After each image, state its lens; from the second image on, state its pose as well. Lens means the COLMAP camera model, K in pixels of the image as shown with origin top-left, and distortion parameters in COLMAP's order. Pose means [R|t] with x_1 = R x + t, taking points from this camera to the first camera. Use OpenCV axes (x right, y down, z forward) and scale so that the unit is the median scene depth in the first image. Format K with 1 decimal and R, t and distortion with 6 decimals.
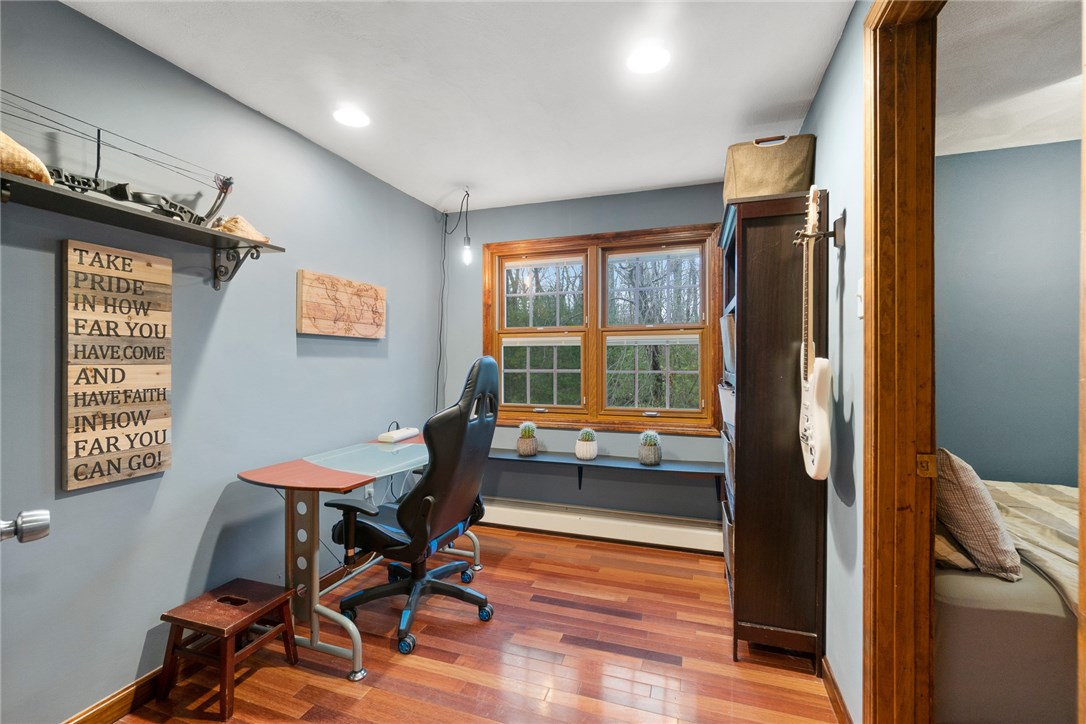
lens RADIAL K [[471.3, 0, 545.9], [0, 471.3, 360.2], [0, 0, 1]] dist [-0.006822, 0.000395]
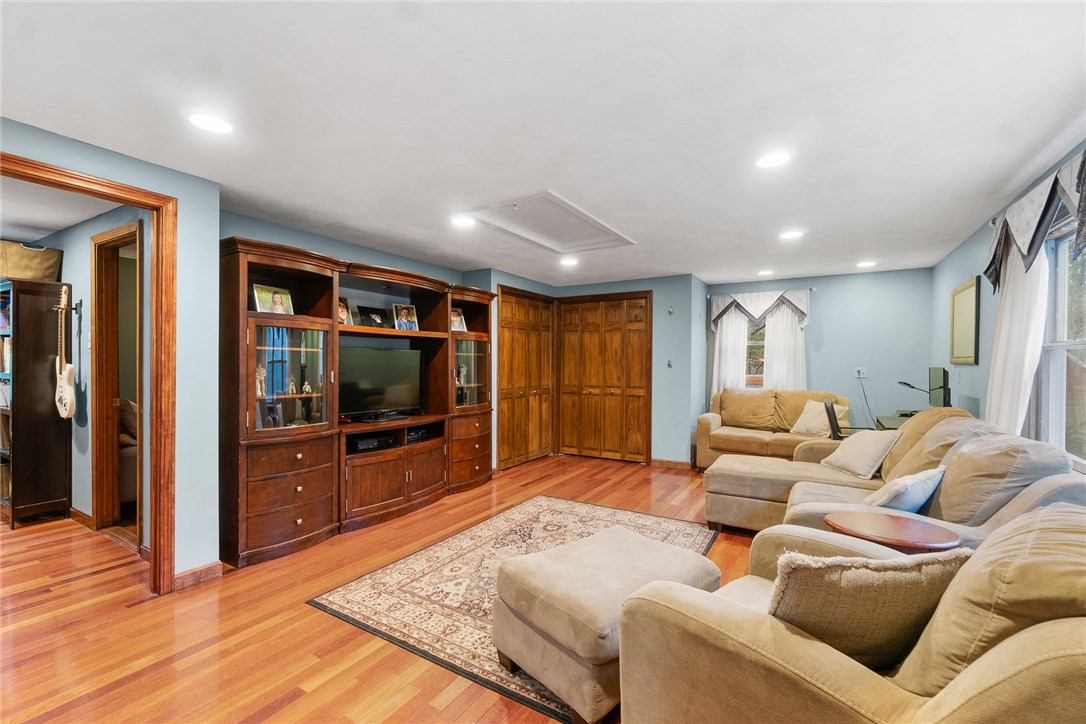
lens RADIAL K [[471.3, 0, 544.2], [0, 471.3, 366.9], [0, 0, 1]] dist [-0.006822, 0.000395]
pose [[0.206641, -0.009914, 0.978367, -1.117259], [-0.004970, 0.999925, 0.011183, -0.026673], [-0.978404, -0.007174, 0.206576, -1.657594]]
